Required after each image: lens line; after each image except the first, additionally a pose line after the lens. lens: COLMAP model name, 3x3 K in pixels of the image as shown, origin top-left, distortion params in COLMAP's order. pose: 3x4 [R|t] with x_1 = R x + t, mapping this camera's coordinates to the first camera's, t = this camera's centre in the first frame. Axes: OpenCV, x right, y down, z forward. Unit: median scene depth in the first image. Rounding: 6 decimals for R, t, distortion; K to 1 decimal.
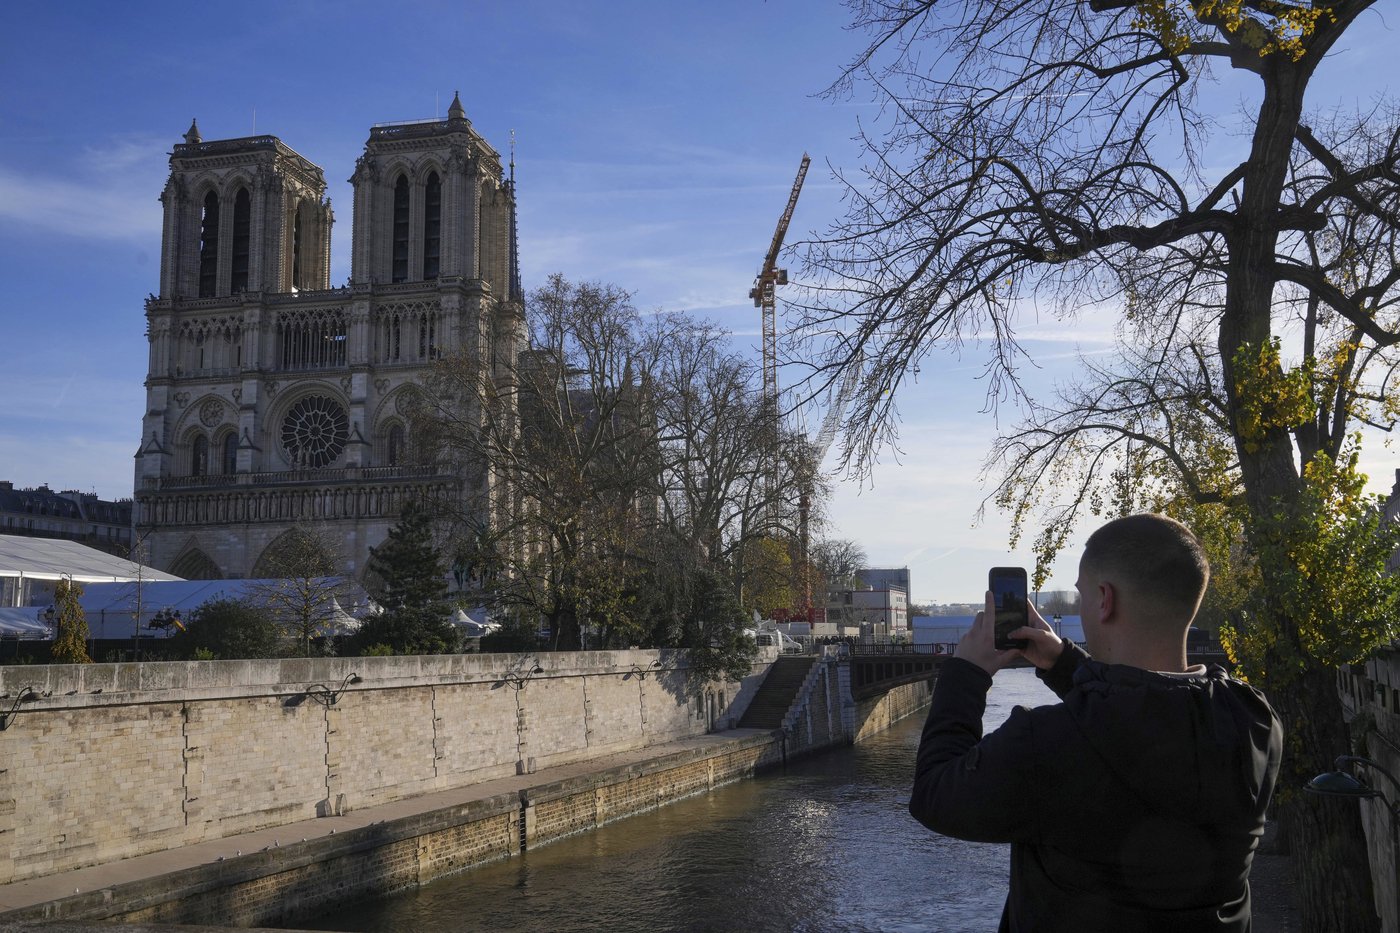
lens RADIAL K [[1102.2, 0, 735.5], [0, 1102.2, 467.9], [0, 0, 1]] dist [-0.038553, 0.002975]
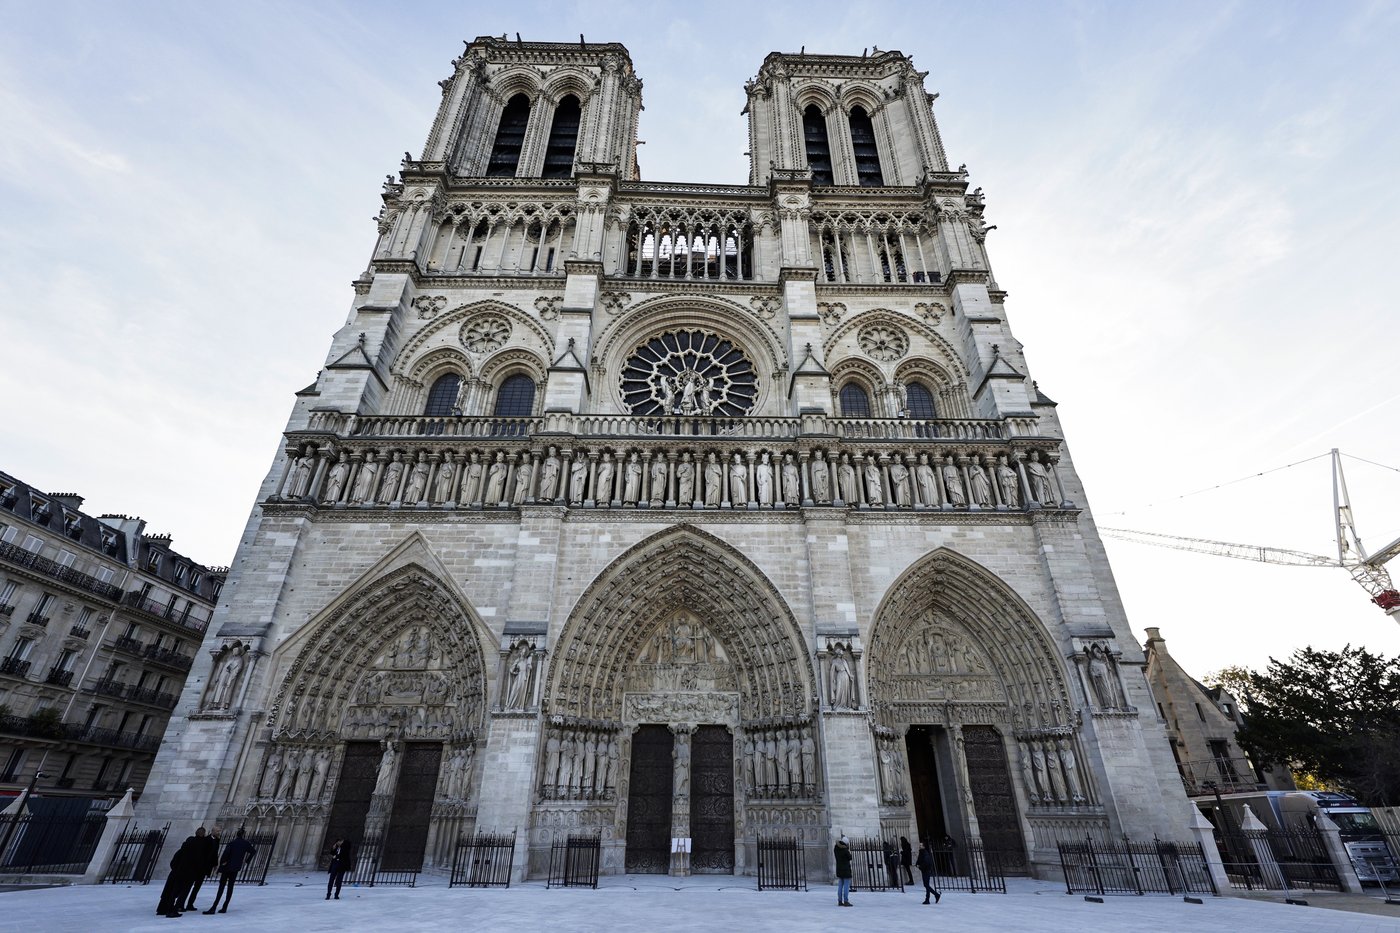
lens RADIAL K [[619.4, 0, 705.2], [0, 619.4, 480.5], [0, 0, 1]] dist [-0.016316, -0.000014]
pose [[0.983236, 0.106558, 0.147961, -0.419471], [-0.044123, 0.926394, -0.373962, 0.124649], [-0.176918, 0.361164, 0.915566, 0.748865]]
